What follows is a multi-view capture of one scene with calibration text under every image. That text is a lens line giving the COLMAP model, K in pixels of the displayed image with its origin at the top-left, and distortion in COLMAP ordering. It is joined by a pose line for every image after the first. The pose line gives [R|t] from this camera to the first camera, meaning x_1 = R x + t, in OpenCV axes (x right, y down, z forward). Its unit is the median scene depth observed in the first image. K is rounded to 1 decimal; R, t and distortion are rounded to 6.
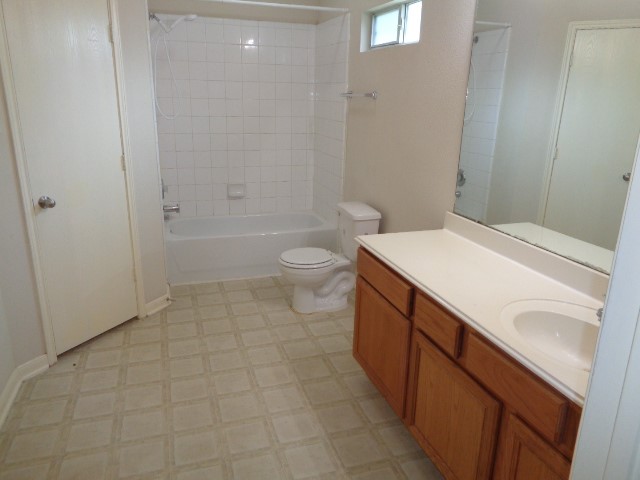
lens RADIAL K [[476.7, 0, 320.0], [0, 476.7, 240.0], [0, 0, 1]] dist [0.004348, 0.002410]
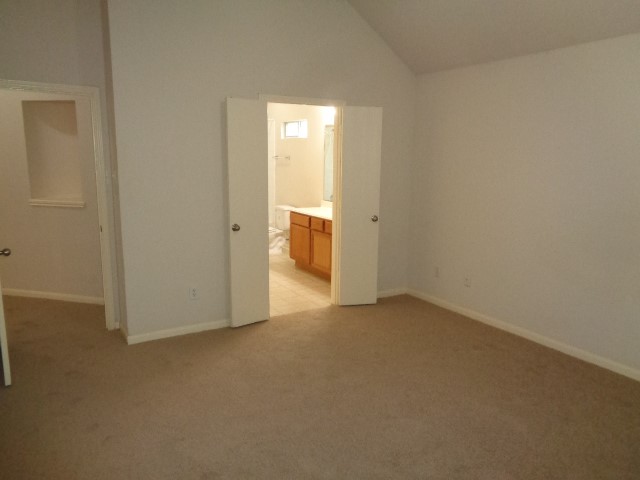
lens RADIAL K [[476.7, 0, 320.0], [0, 476.7, 240.0], [0, 0, 1]] dist [0.004348, 0.002410]
pose [[0.976872, -0.040492, 0.209958, -0.228346], [0.065607, 0.991304, -0.114069, 0.343632], [-0.203513, 0.125206, 0.971033, -1.149523]]
